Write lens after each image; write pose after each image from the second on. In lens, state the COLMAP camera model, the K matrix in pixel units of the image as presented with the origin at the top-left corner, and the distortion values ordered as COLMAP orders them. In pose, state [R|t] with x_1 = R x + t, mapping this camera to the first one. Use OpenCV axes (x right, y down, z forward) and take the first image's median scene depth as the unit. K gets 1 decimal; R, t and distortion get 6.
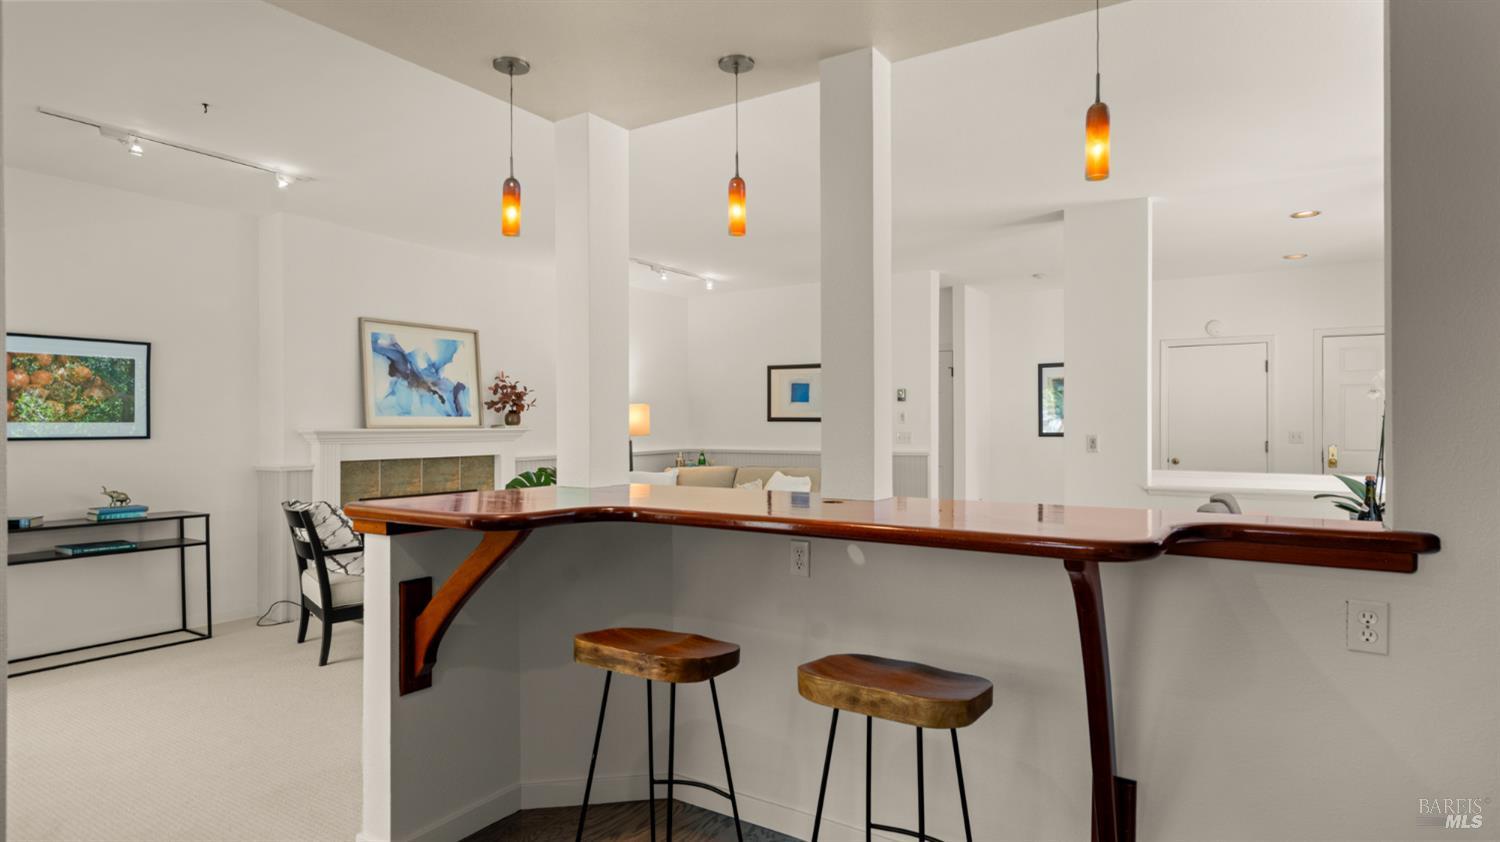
lens RADIAL K [[822.2, 0, 749.7], [0, 822.2, 428.2], [0, 0, 1]] dist [0.038405, -0.002772]
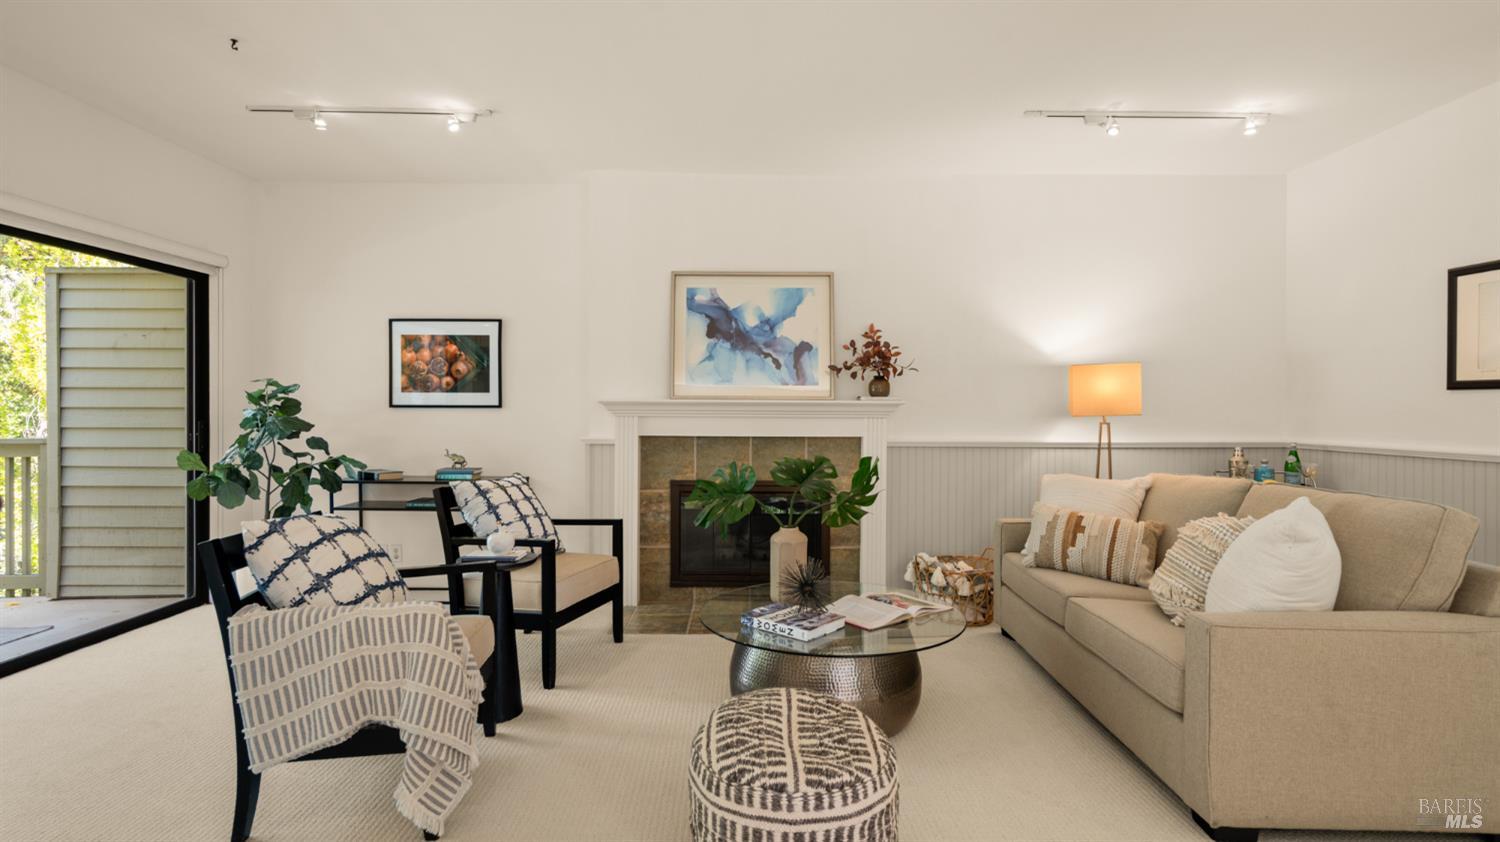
lens RADIAL K [[720.7, 0, 762.8], [0, 720.7, 409.3], [0, 0, 1]] dist [-0.000172, -0.001842]
pose [[0.555955, 0.006568, -0.831187, 0.198314], [-0.009284, 0.999955, 0.001692, 0.007892], [0.831161, 0.006776, 0.555991, 0.615763]]
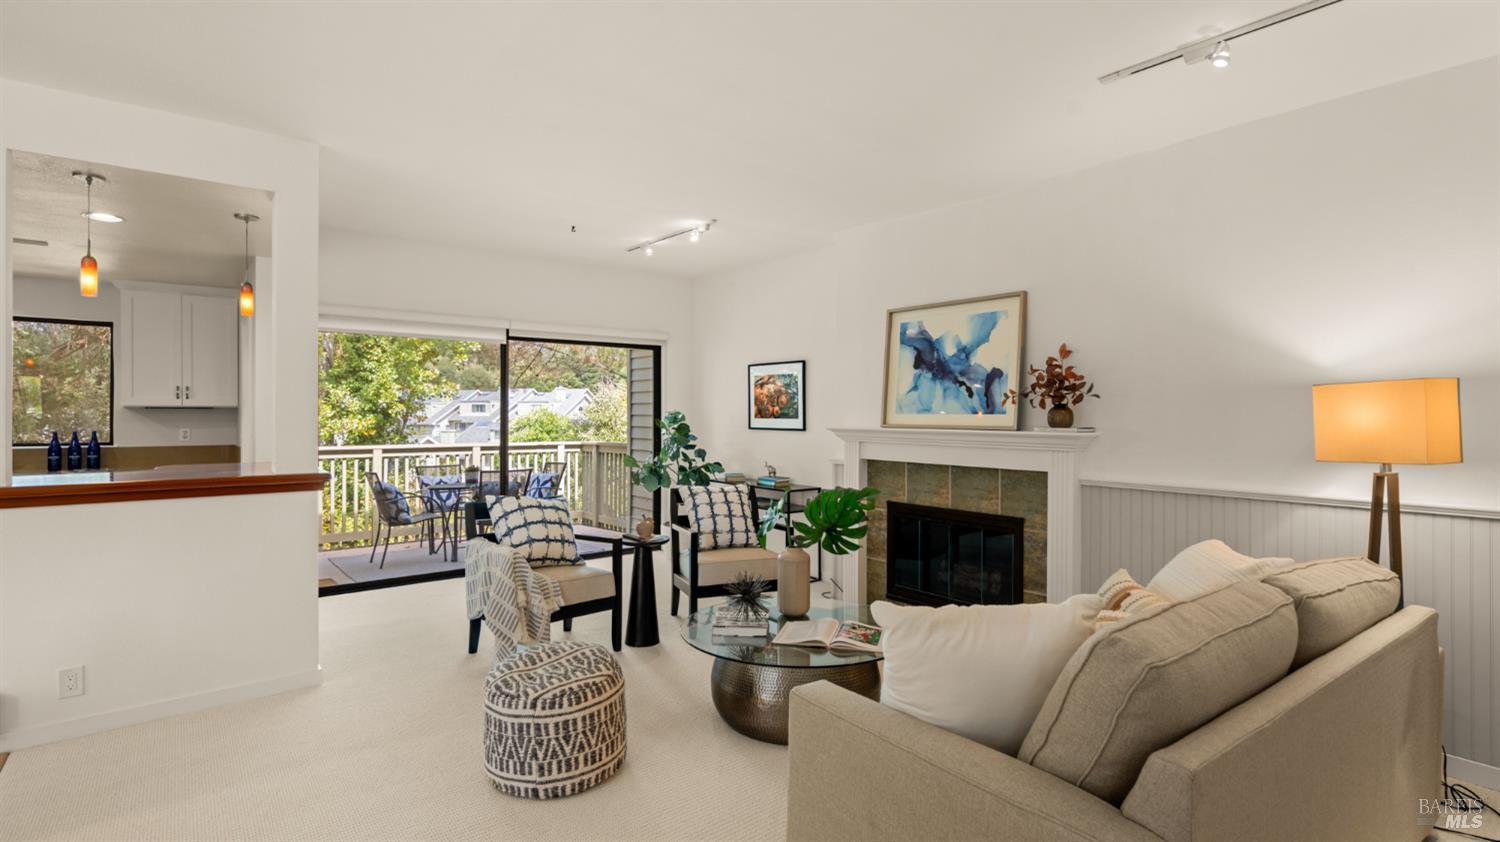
lens RADIAL K [[720.7, 0, 753.6], [0, 720.7, 413.2], [0, 0, 1]] dist [-0.000172, -0.001842]
pose [[-0.309936, 0.003748, -0.950750, 0.340028], [-0.006235, 0.999963, 0.005974, -0.018244], [0.950737, 0.007780, -0.309901, 1.035106]]
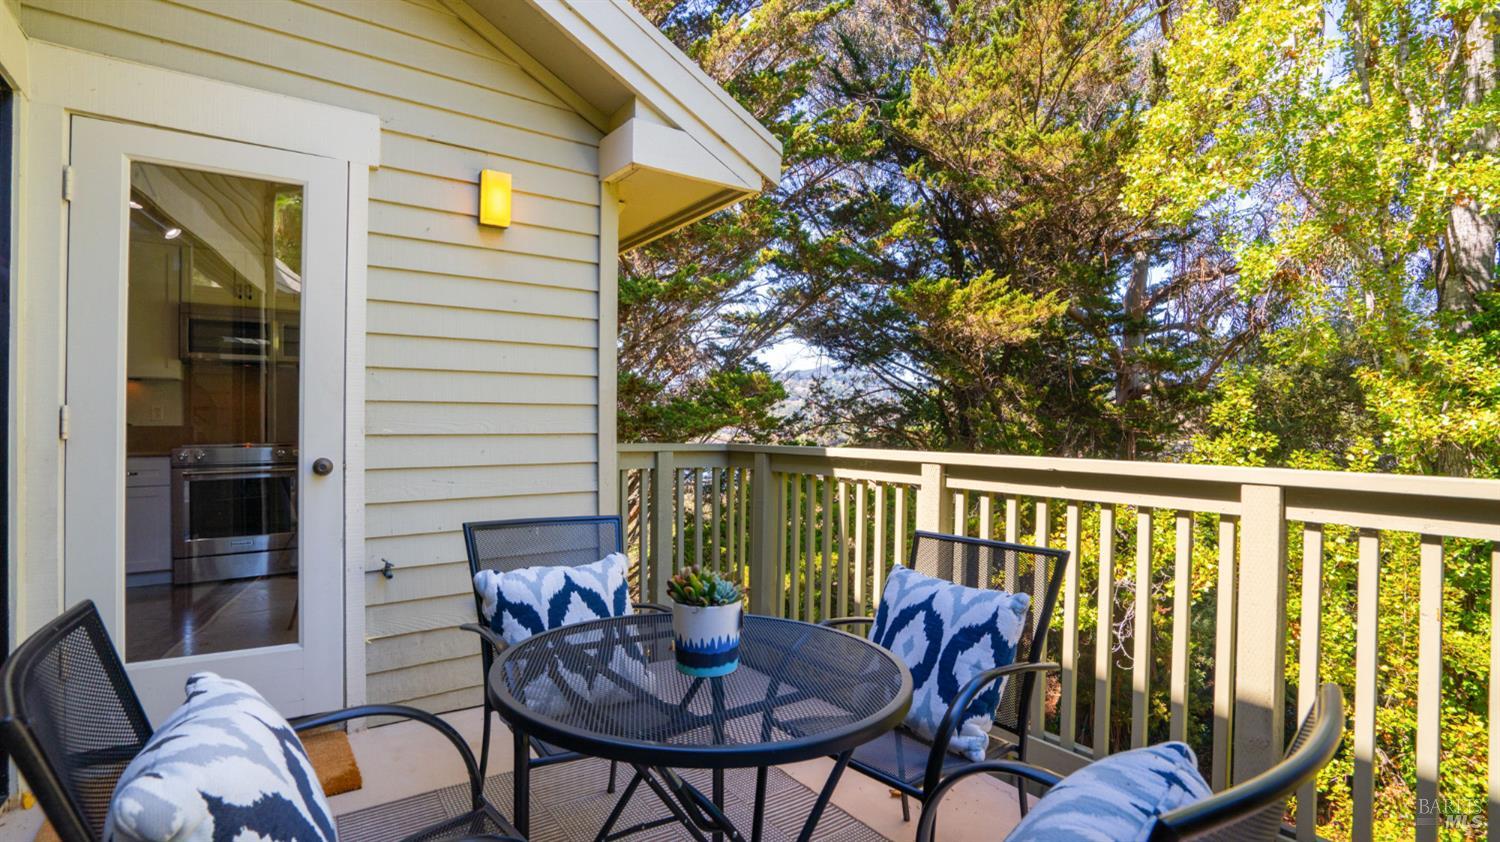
lens RADIAL K [[700.9, 0, 772.4], [0, 700.9, 430.2], [0, 0, 1]] dist [-0.011667, 0.002358]
pose [[-0.935610, -0.002844, 0.353025, -0.699923], [0.001642, 0.999922, 0.012408, 0.029357], [-0.353033, 0.012189, -0.935532, 0.459224]]
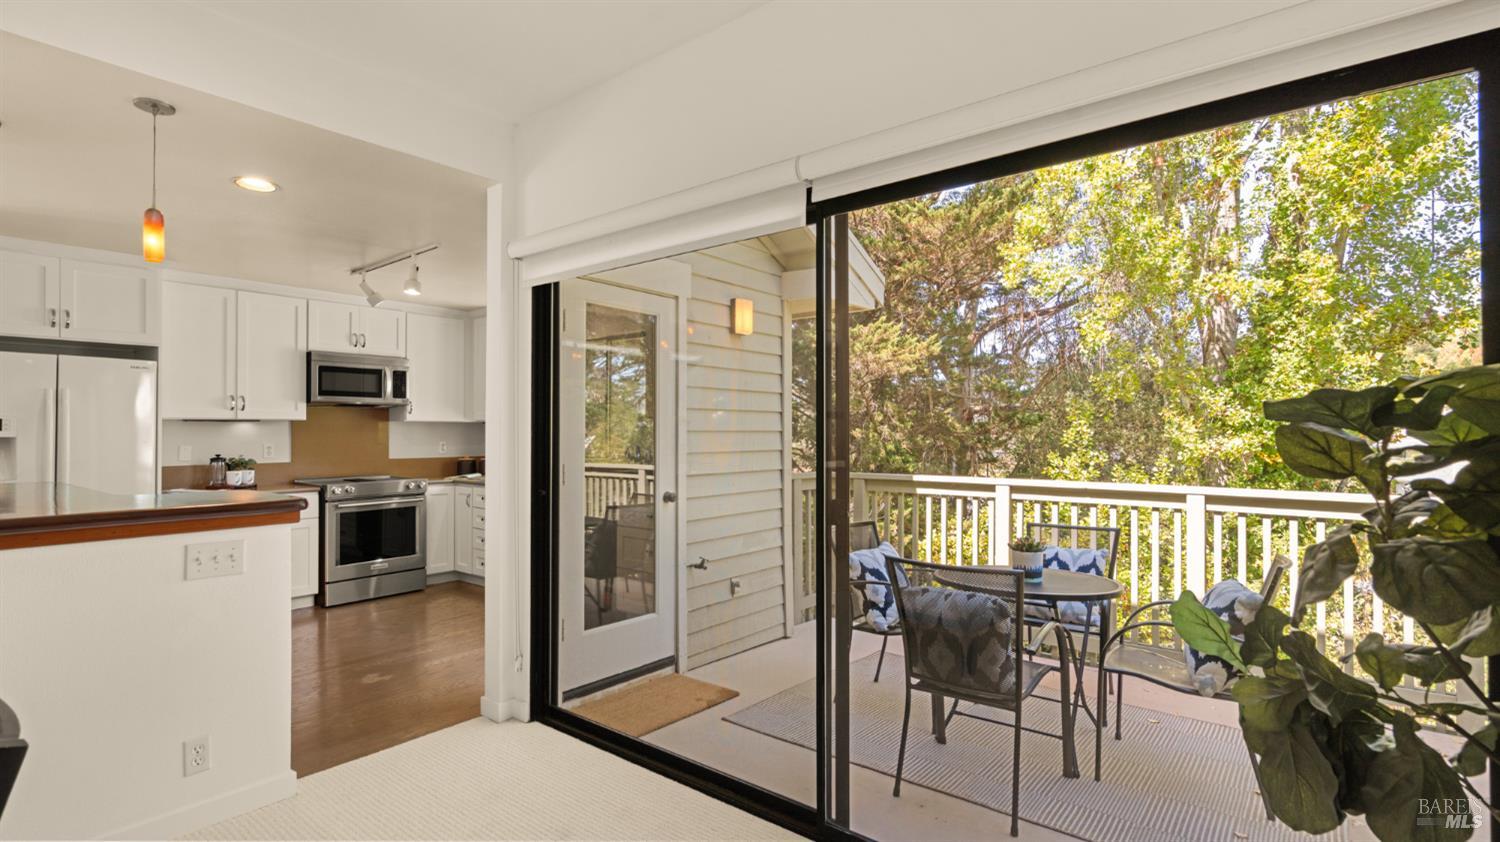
lens RADIAL K [[720.7, 0, 761.4], [0, 720.7, 424.4], [0, 0, 1]] dist [-0.000172, -0.001842]
pose [[-0.994459, 0.005756, 0.104972, -0.472904], [0.004953, 0.999956, -0.007915, -0.002551], [-0.105013, -0.007352, -0.994444, 0.788746]]
